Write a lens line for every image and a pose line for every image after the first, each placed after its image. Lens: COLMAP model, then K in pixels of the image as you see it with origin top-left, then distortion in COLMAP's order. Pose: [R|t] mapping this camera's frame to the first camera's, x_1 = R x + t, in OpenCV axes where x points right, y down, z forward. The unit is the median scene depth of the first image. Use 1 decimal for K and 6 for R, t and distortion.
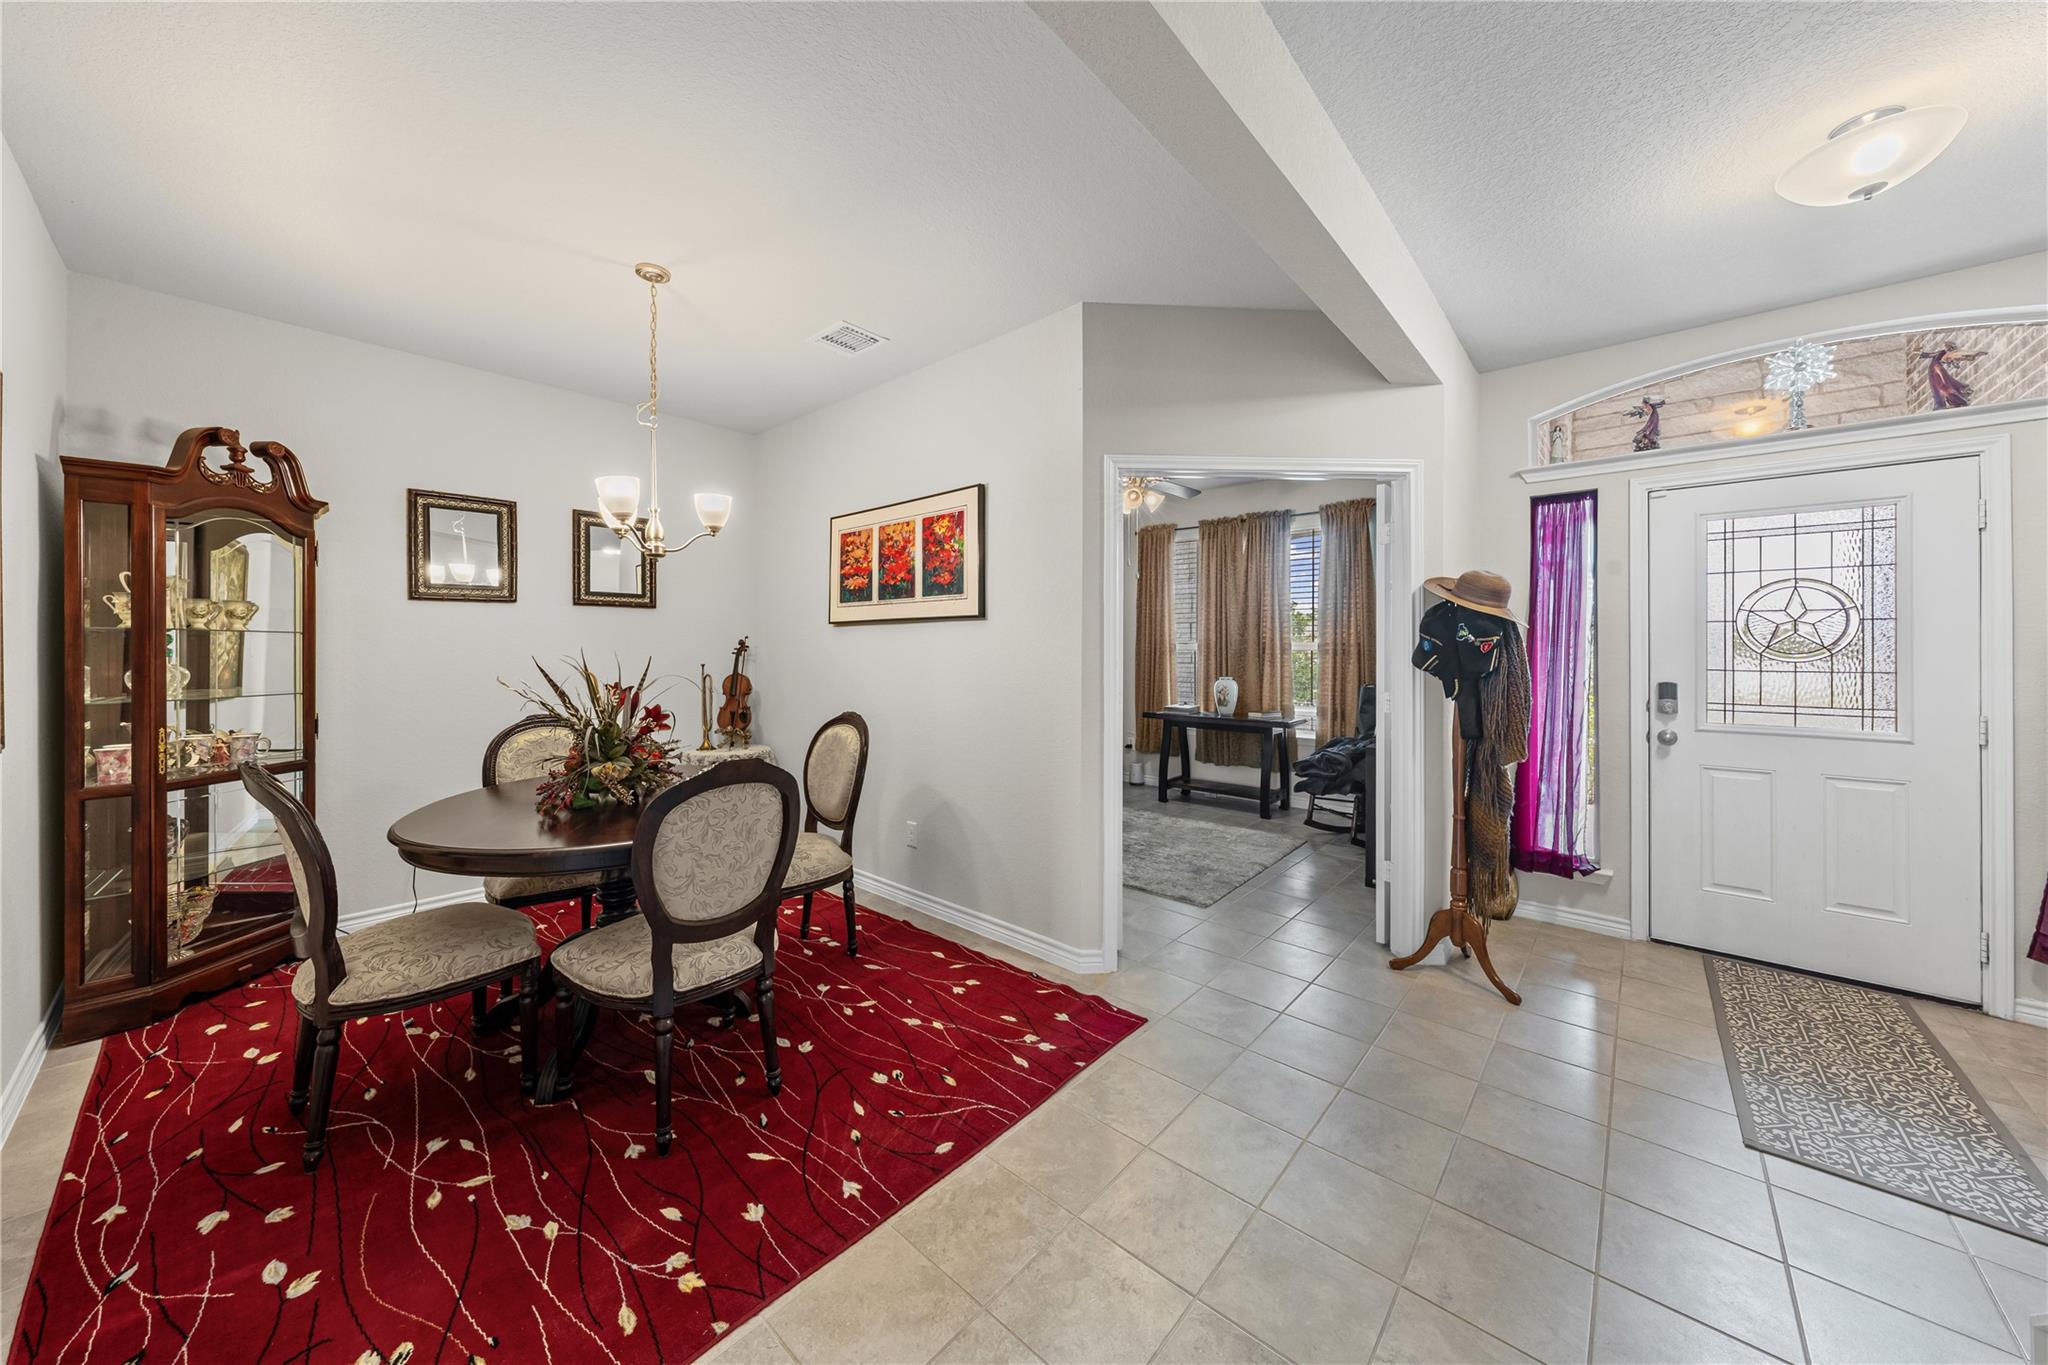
lens RADIAL K [[696.2, 0, 1021.2], [0, 696.2, 650.8], [0, 0, 1]] dist [0.001609, -0.000636]
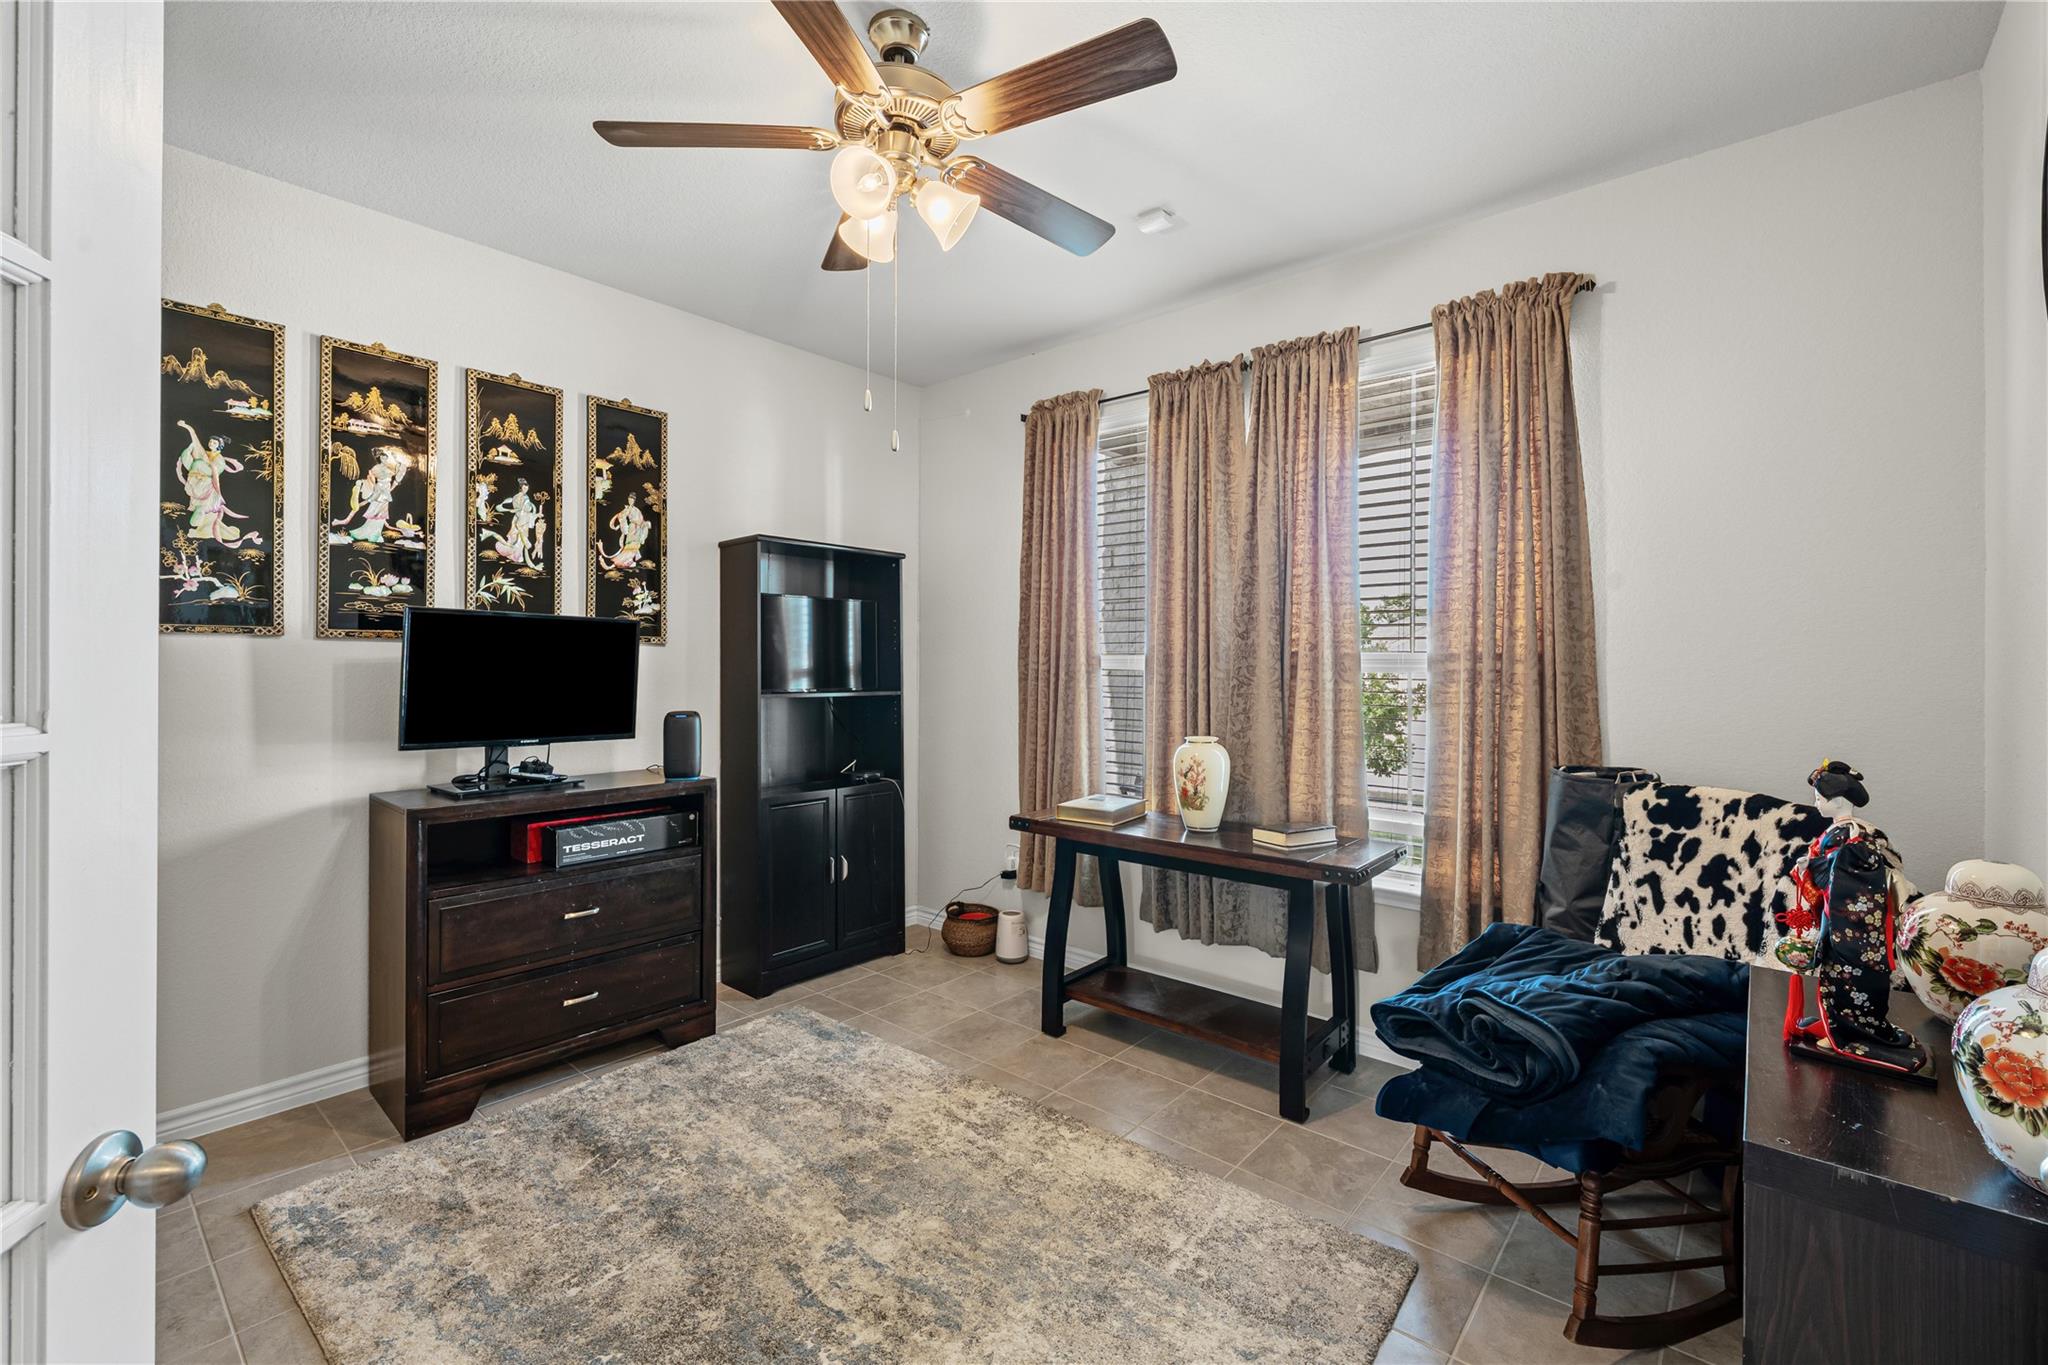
lens RADIAL K [[858.4, 0, 1028.1], [0, 858.4, 670.9], [0, 0, 1]] dist [-0.000708, 0.000099]
pose [[0.999659, 0.001326, 0.026064, 0.176041], [-0.001419, 0.999993, 0.003576, -0.002778], [-0.026059, -0.003612, 0.999654, 0.489826]]
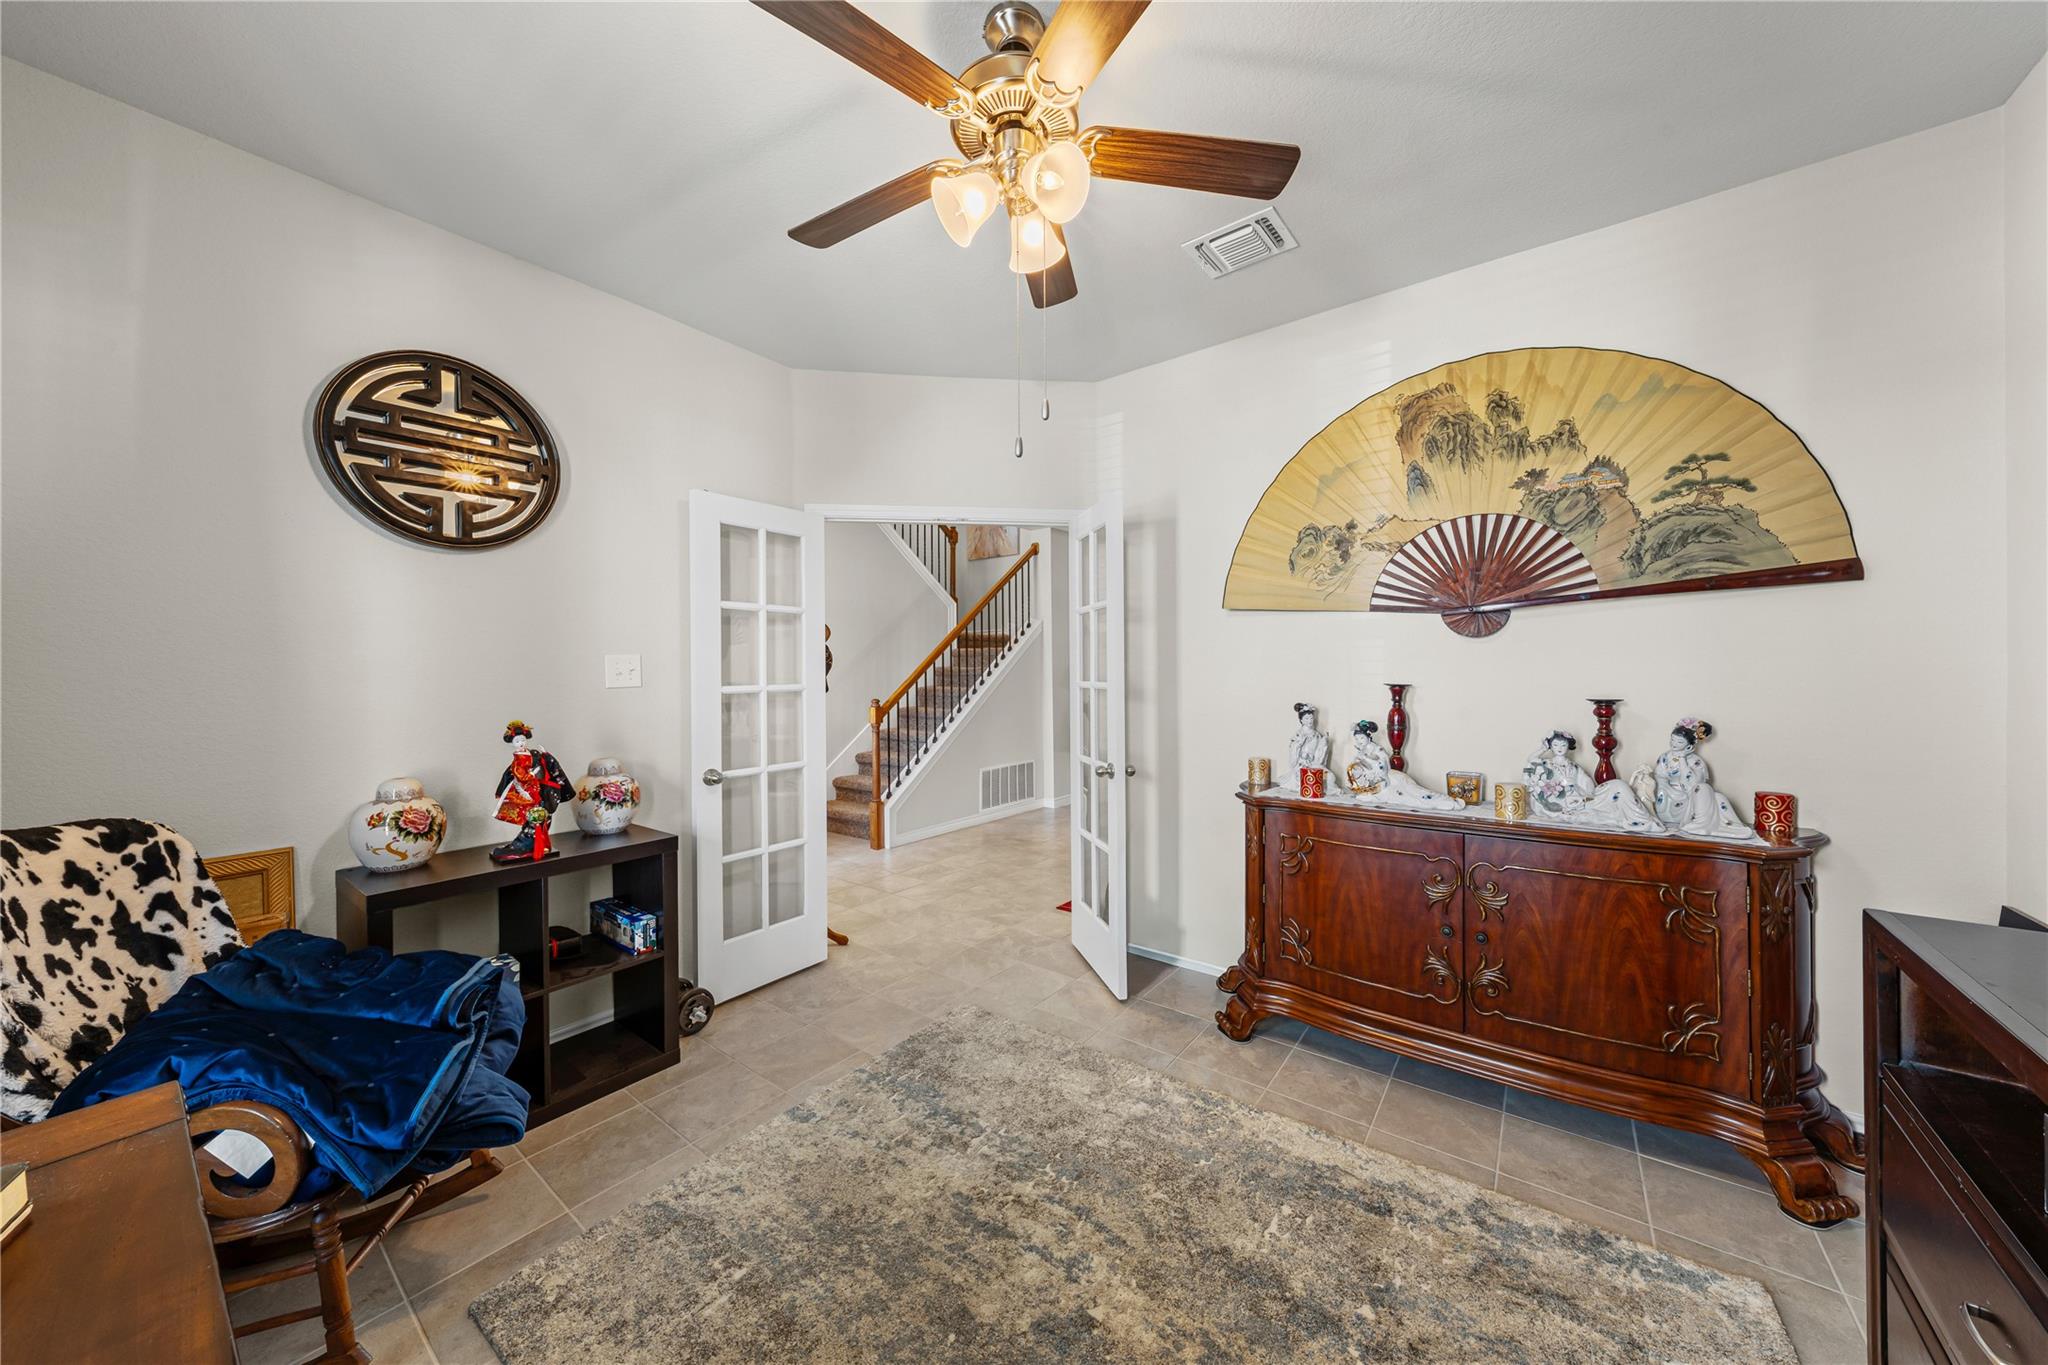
lens RADIAL K [[696.2, 0, 1021.8], [0, 696.2, 671.6], [0, 0, 1]] dist [0.001609, -0.000636]
pose [[-0.997408, 0.005672, -0.071733, 0.150914], [0.005459, 0.999980, 0.003156, -0.004995], [0.071750, 0.002757, -0.997419, 1.088747]]
